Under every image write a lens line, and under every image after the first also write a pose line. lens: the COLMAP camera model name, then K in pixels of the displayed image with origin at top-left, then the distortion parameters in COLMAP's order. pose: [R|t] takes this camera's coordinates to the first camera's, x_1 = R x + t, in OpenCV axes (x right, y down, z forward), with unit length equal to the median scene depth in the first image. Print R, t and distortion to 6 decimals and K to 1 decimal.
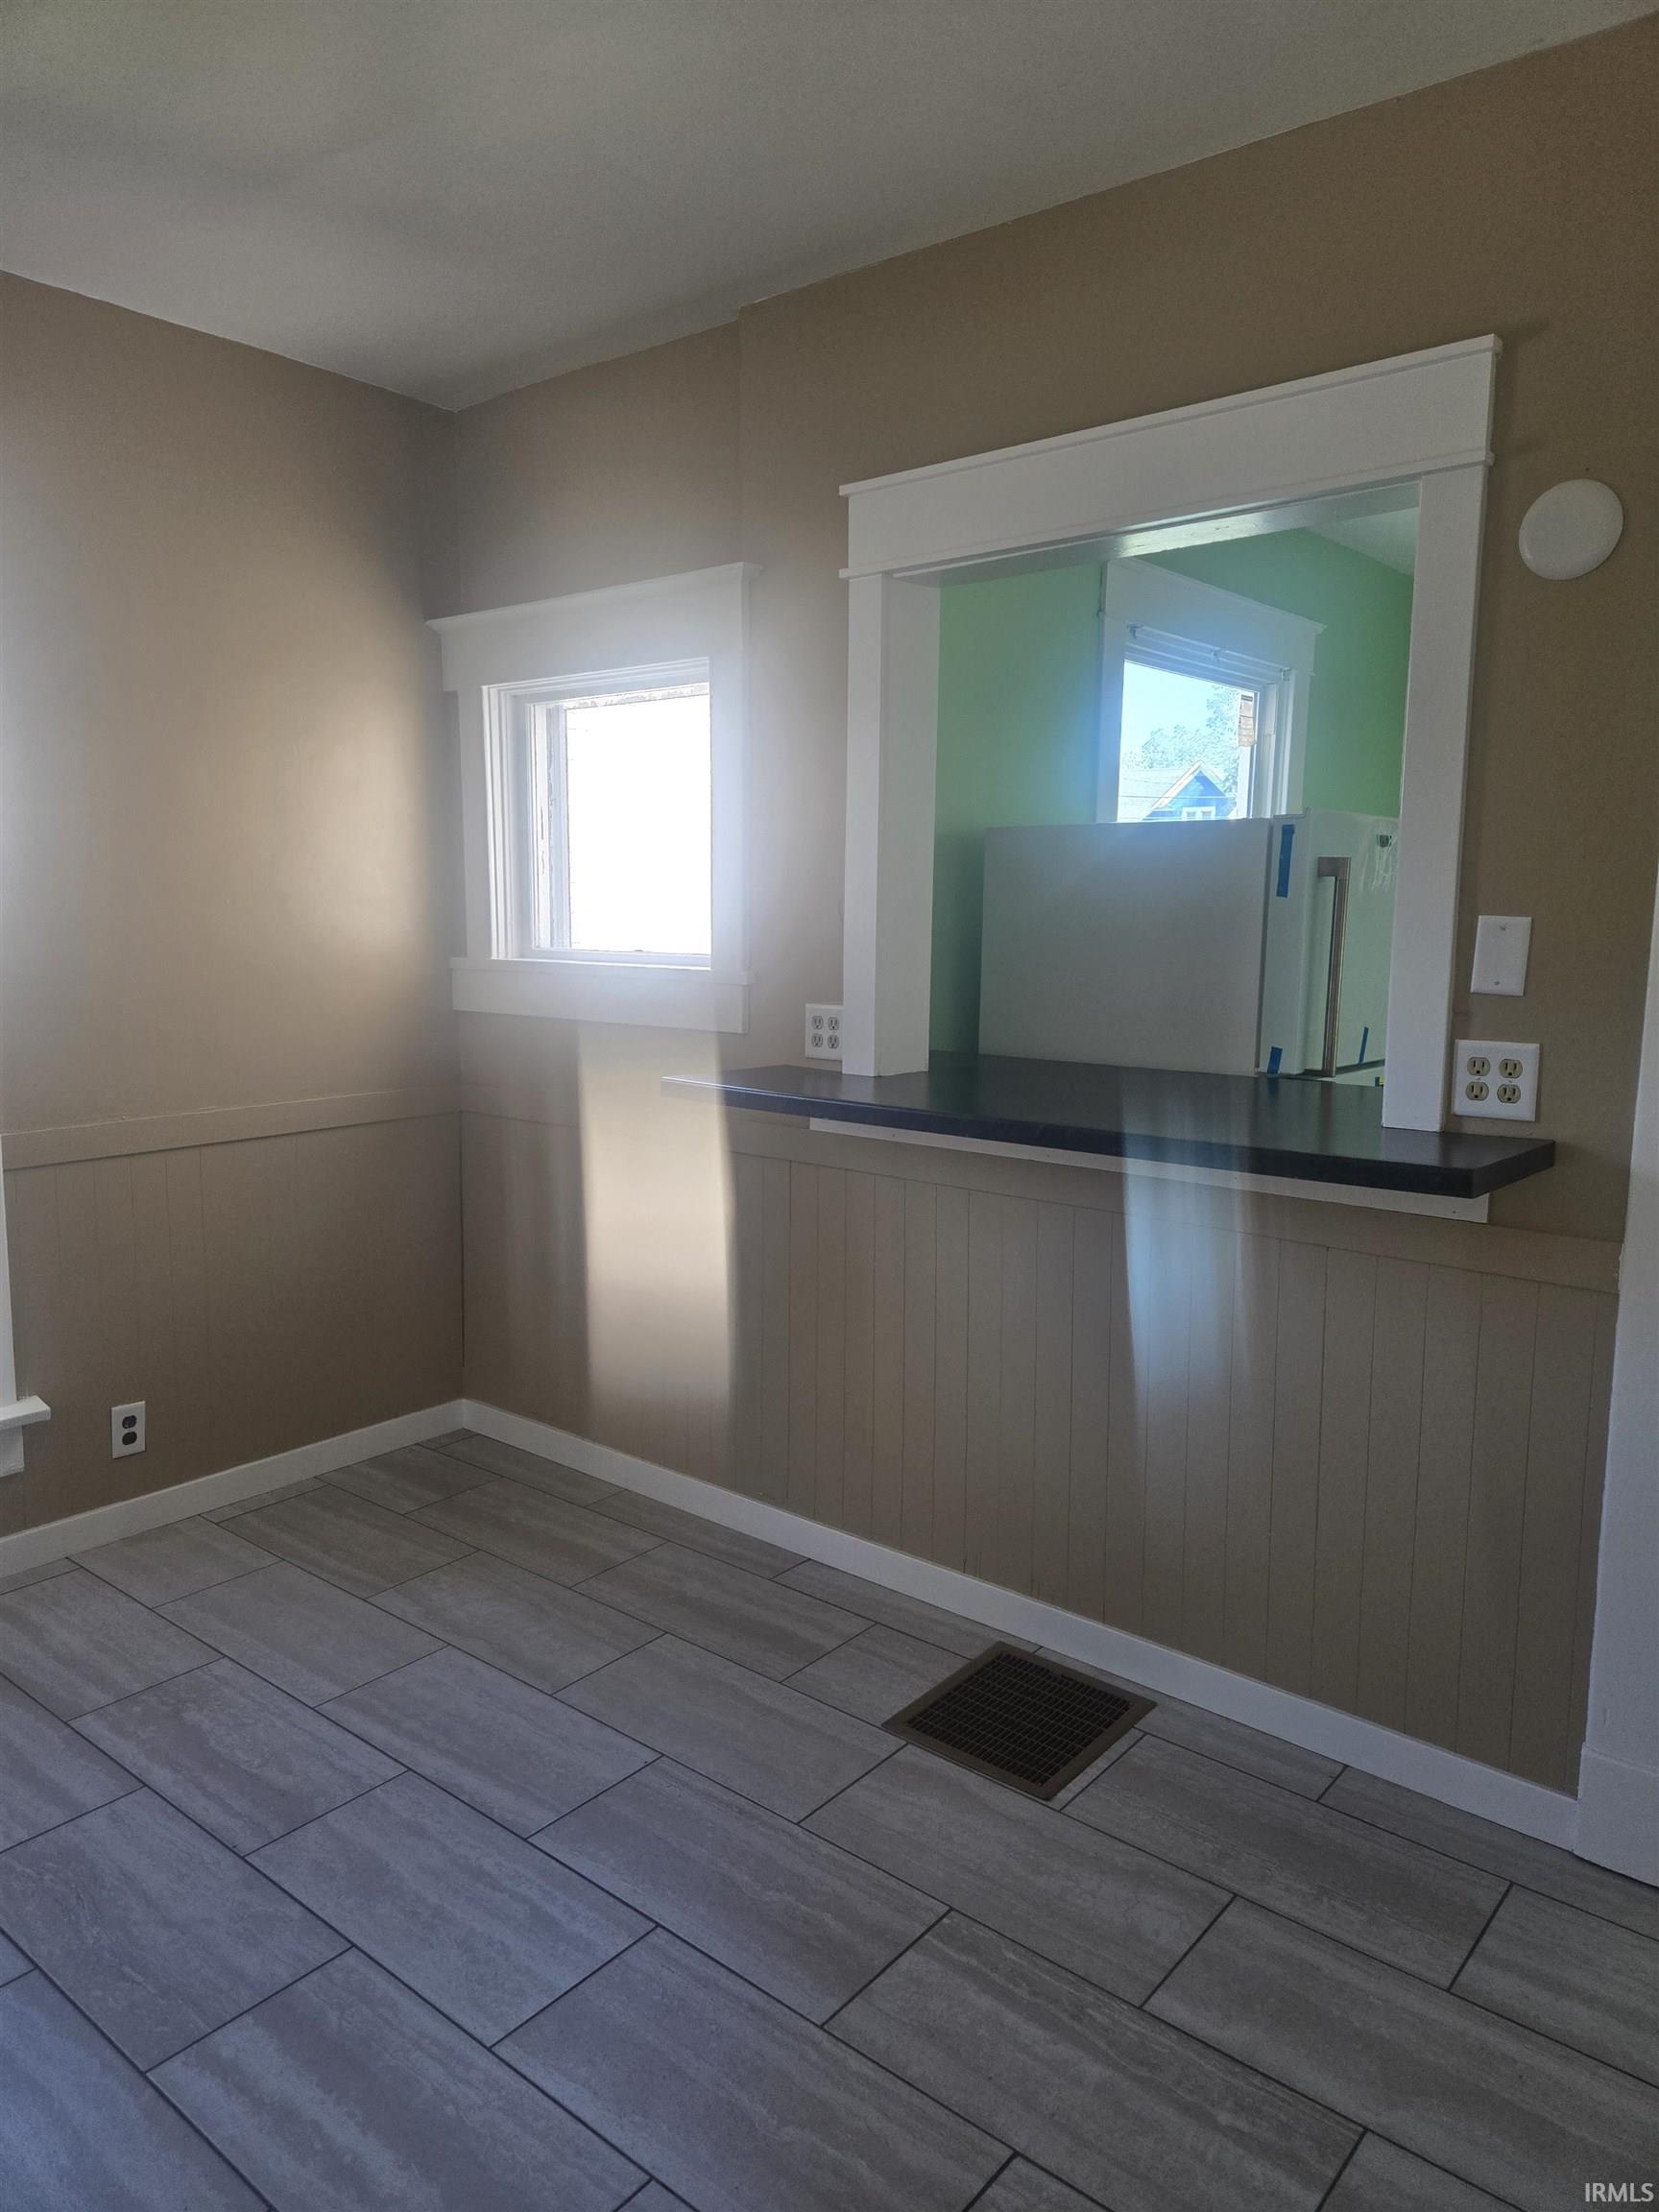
lens RADIAL K [[1455.2, 0, 824.7], [0, 1455.2, 1104.3], [0, 0, 1]] dist [0.064972, -0.054560]
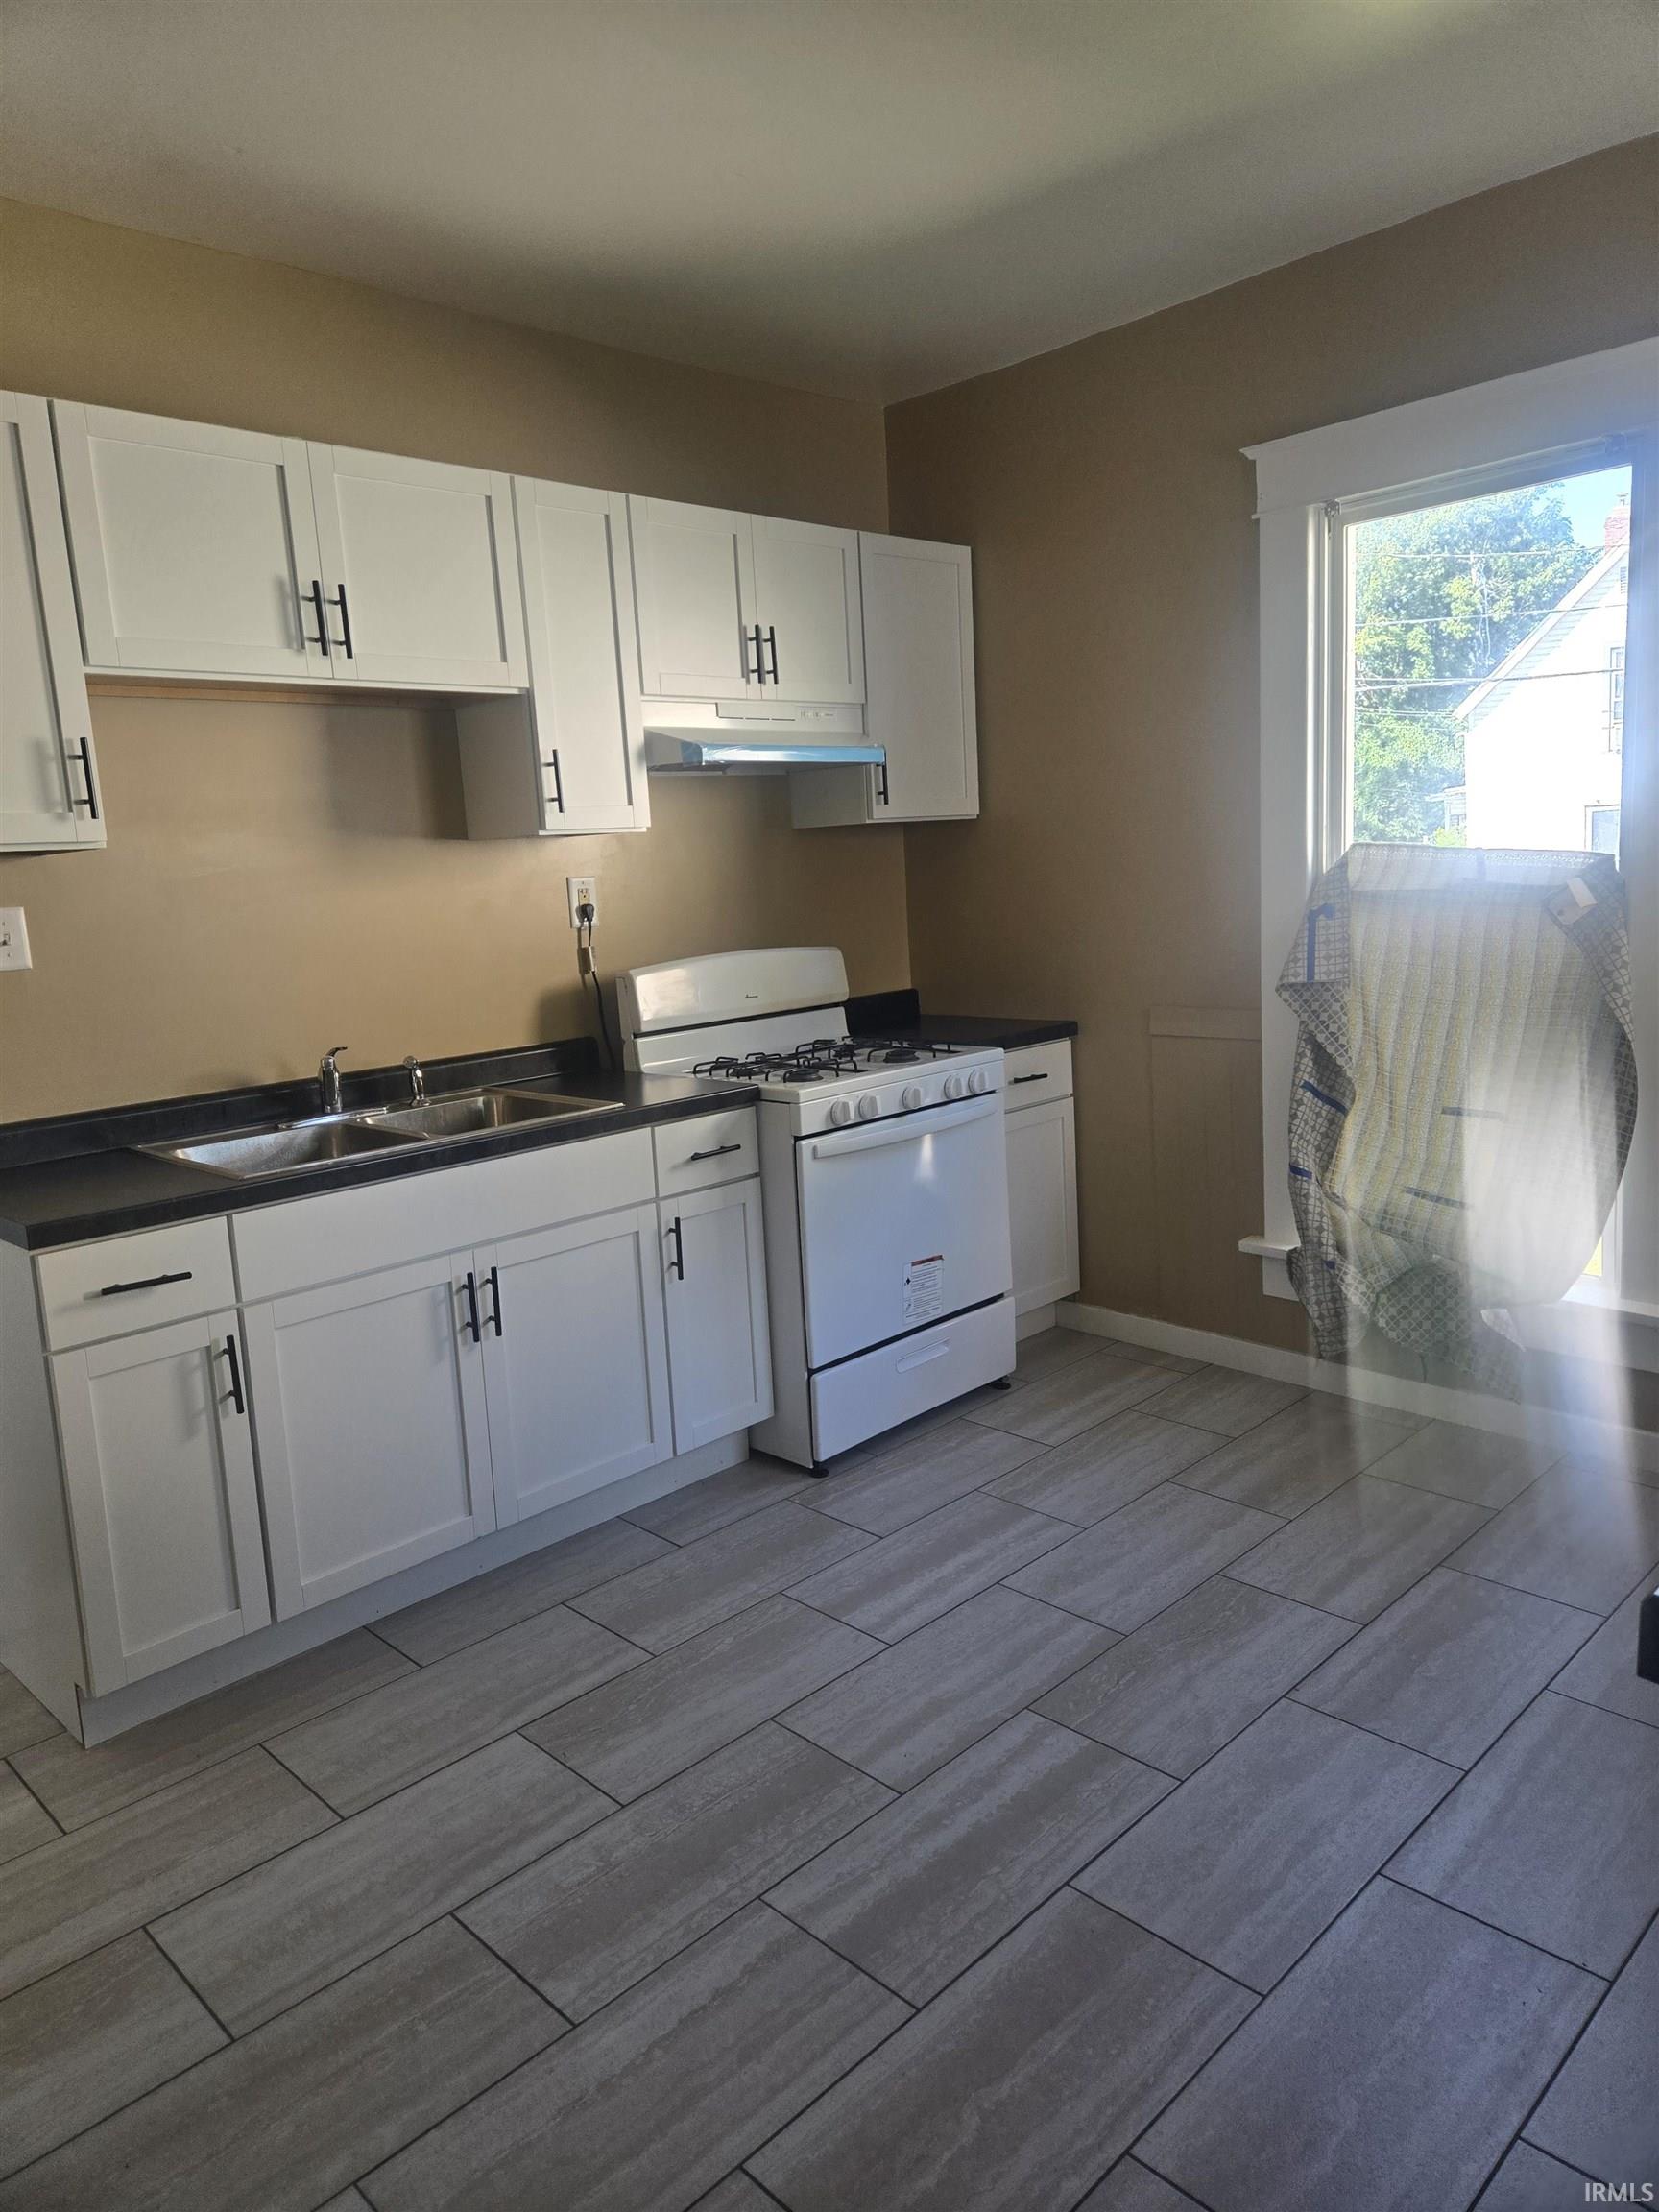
lens RADIAL K [[1455.2, 0, 824.7], [0, 1455.2, 1104.3], [0, 0, 1]] dist [0.064972, -0.054560]
pose [[-0.073337, 0.174257, -0.981965, 0.607143], [-0.093809, 0.979046, 0.180745, -0.074781], [0.992885, 0.105372, -0.055454, 0.683010]]
